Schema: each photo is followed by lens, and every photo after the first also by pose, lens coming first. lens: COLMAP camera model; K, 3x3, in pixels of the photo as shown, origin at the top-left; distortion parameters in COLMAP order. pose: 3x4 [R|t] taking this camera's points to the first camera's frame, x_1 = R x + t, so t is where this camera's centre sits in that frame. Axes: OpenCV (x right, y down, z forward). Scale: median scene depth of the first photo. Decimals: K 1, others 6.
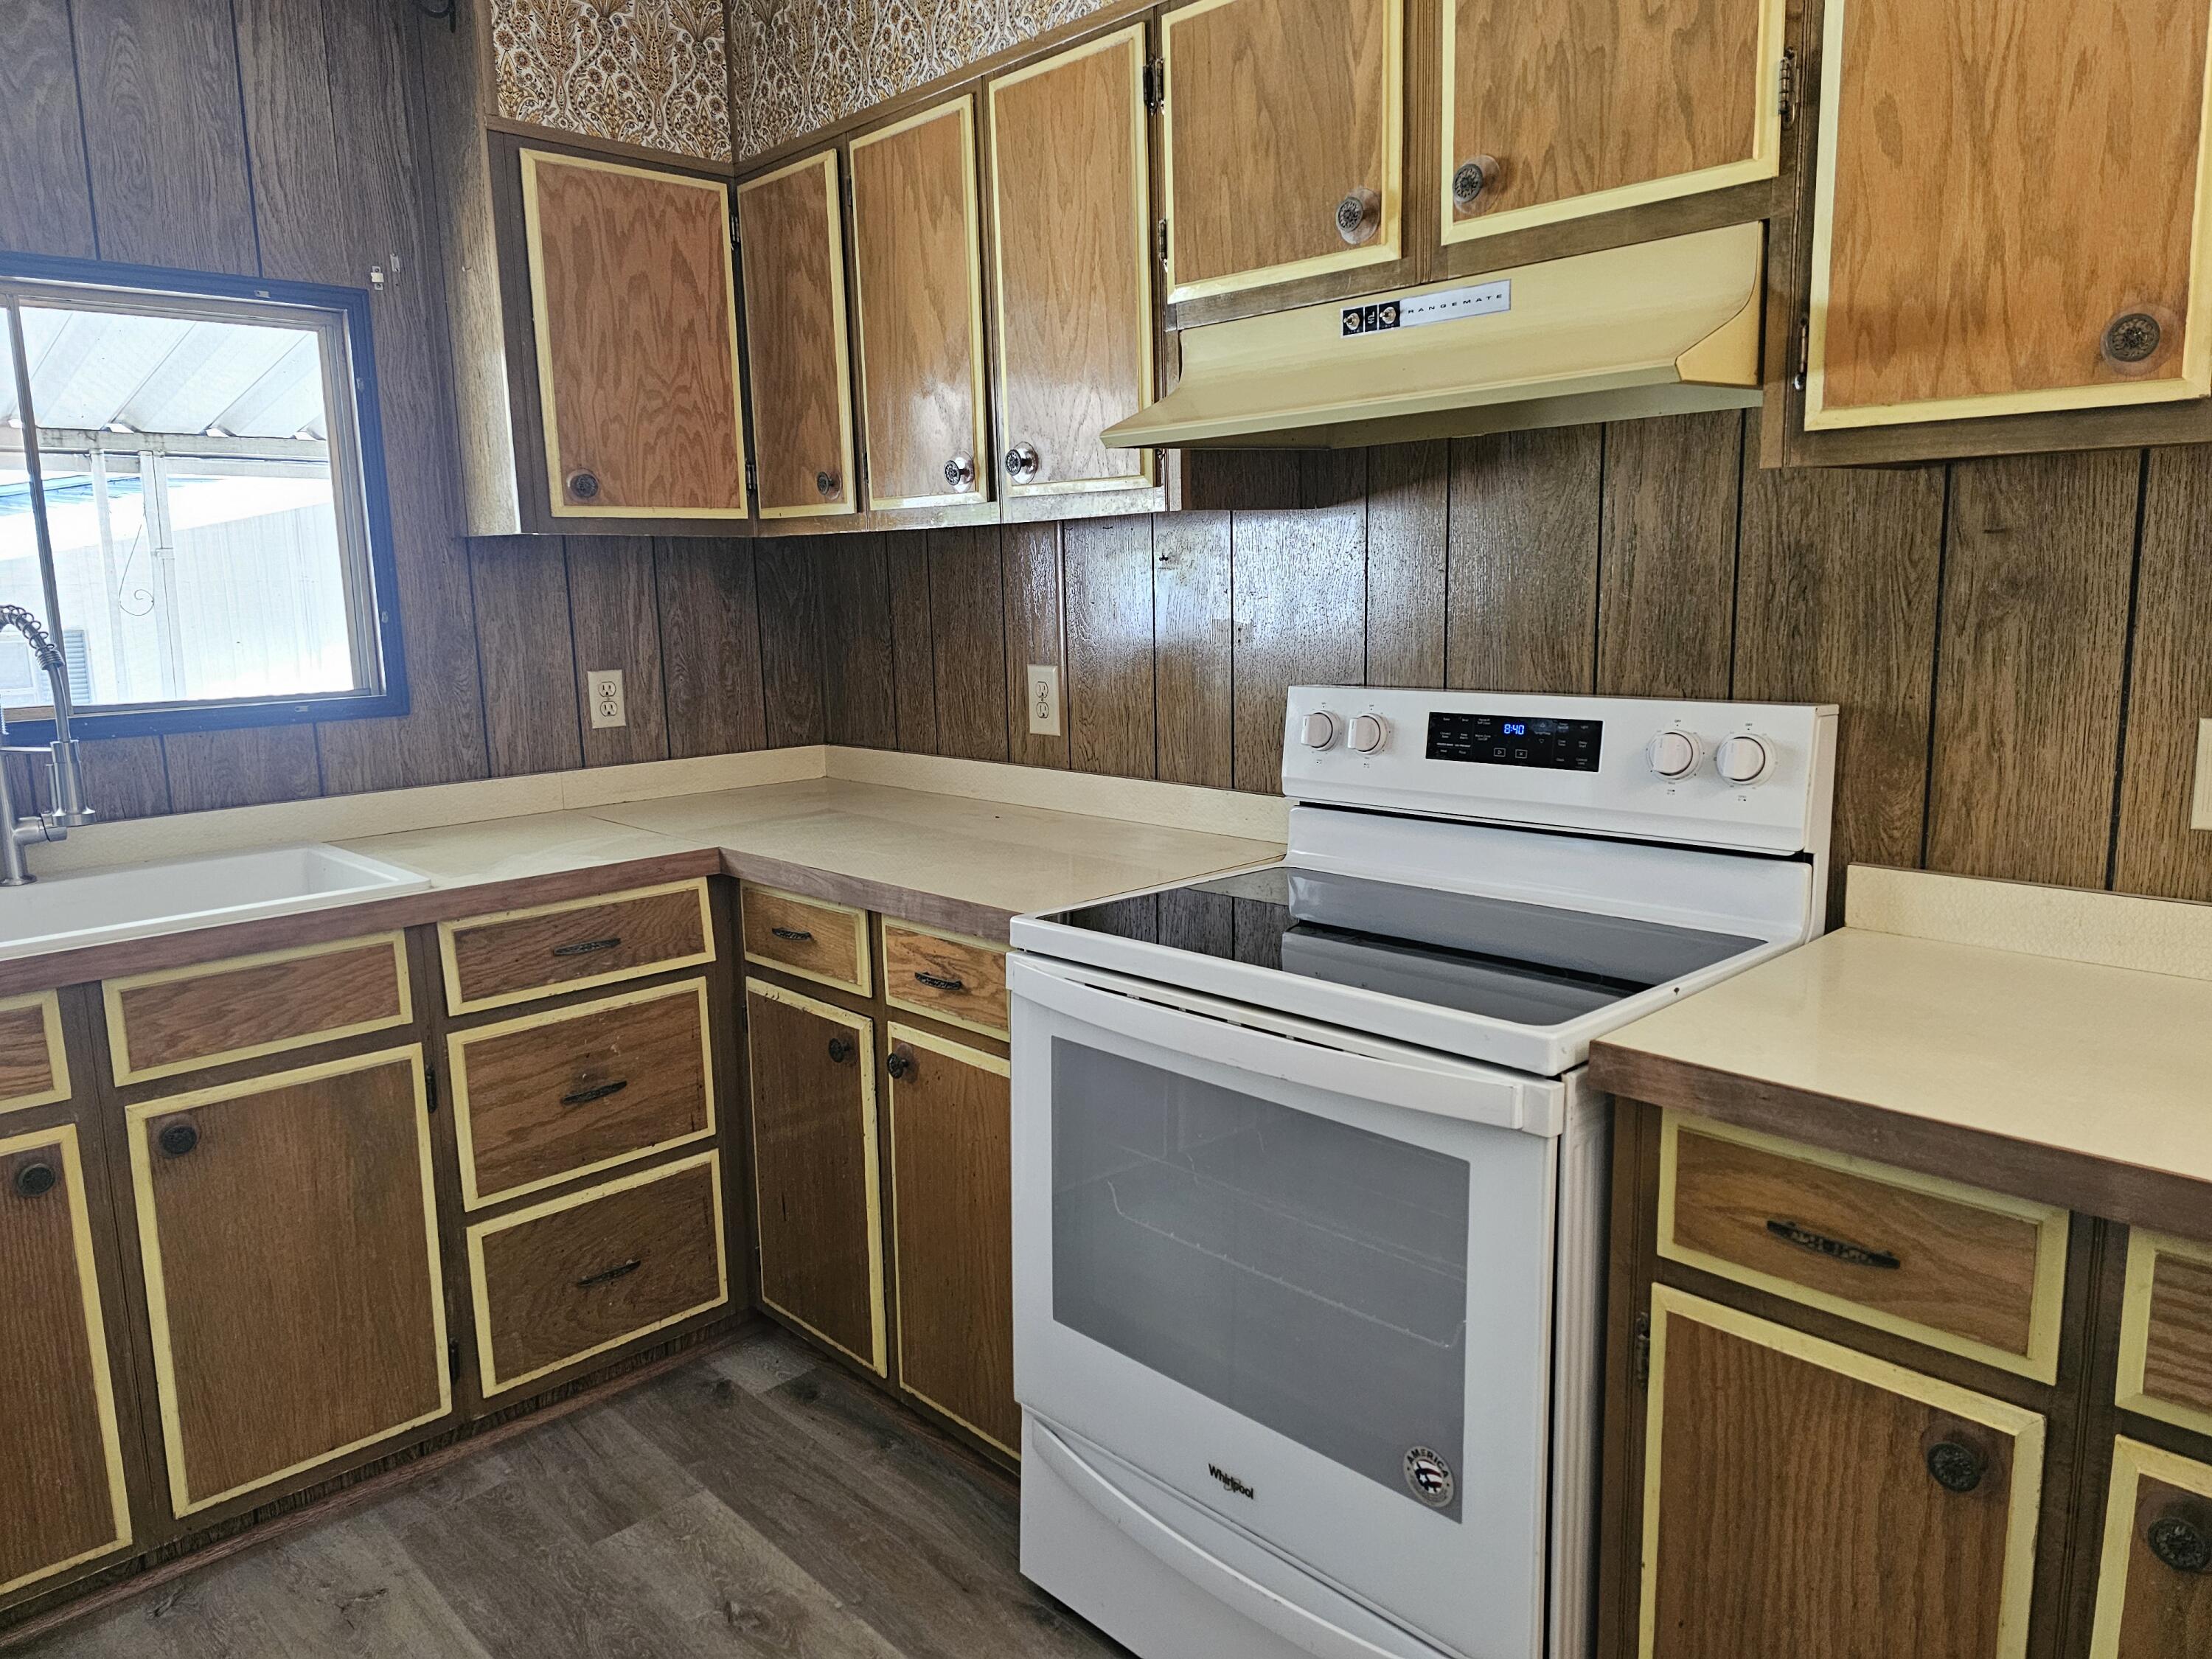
lens RADIAL K [[1485.2, 0, 1116.8], [0, 1485.2, 819.3], [0, 0, 1]] dist [0.047854, -0.041763]
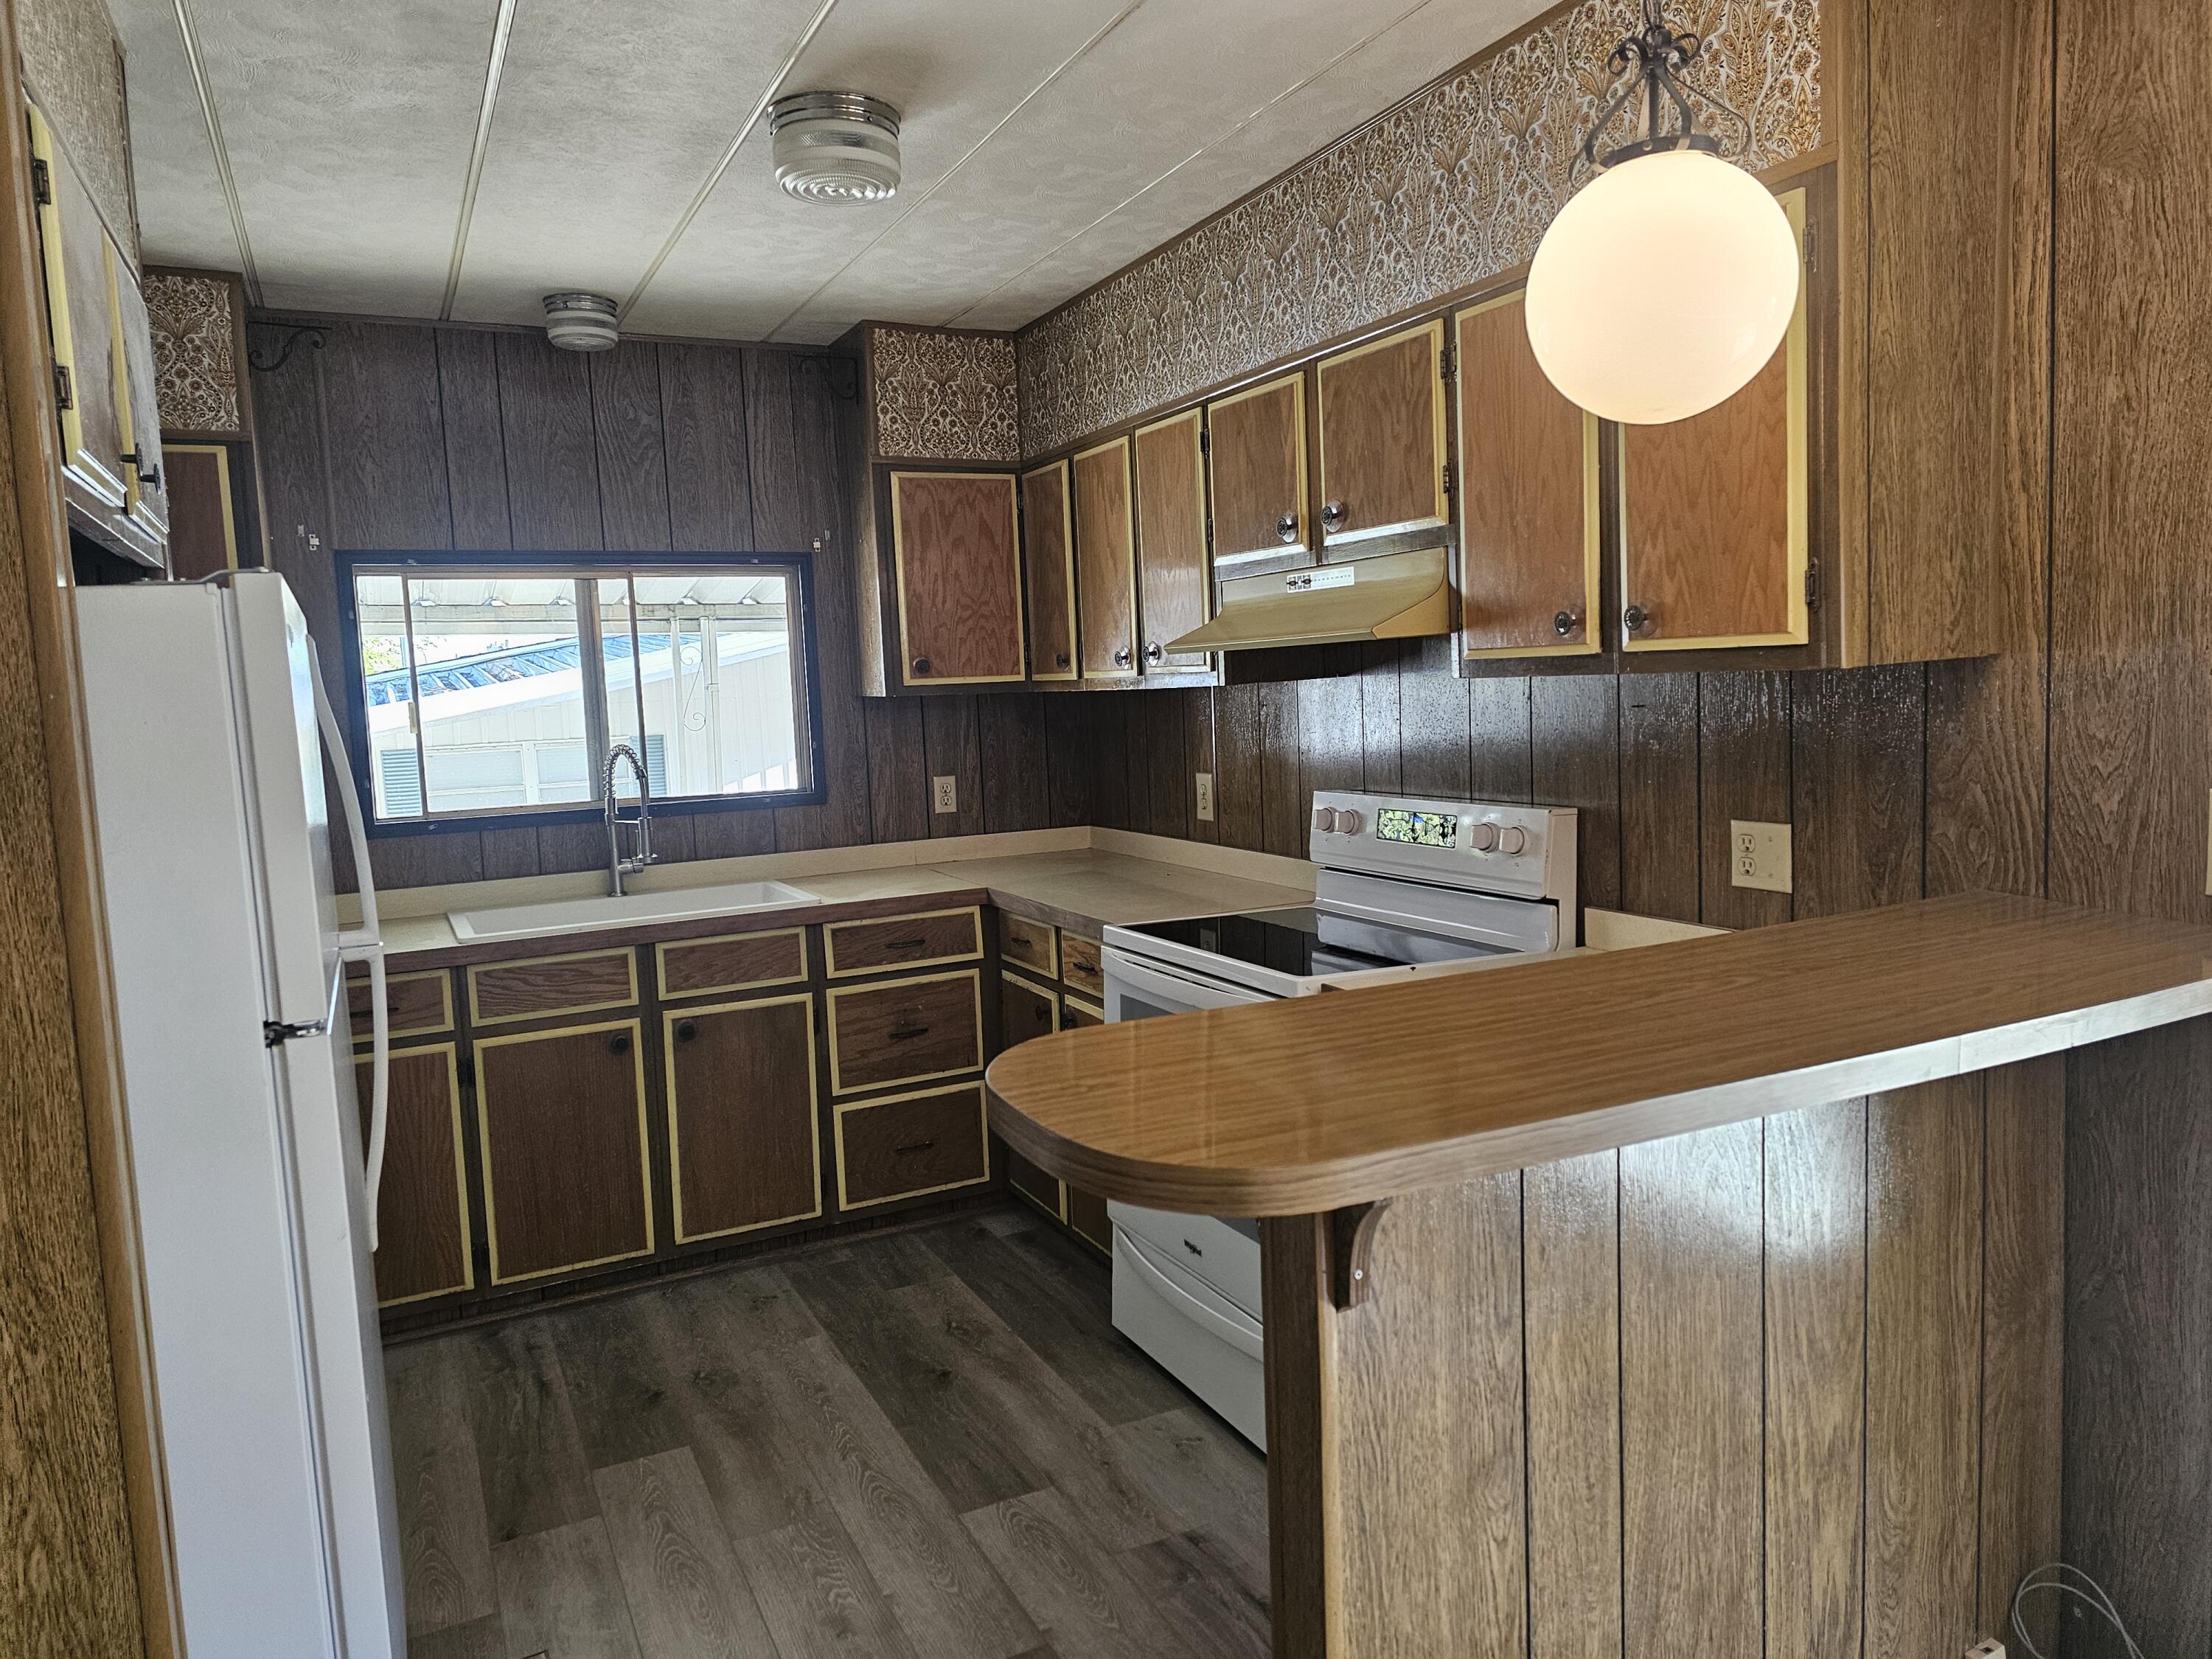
lens RADIAL K [[1492.4, 0, 1106.0], [0, 1492.4, 829.5], [0, 0, 1]] dist [0.088485, -0.001715]
pose [[0.950921, 0.014833, -0.309078, 0.371329], [-0.030540, 0.998472, -0.046044, 0.027407], [0.307923, 0.053223, 0.949921, -0.524552]]
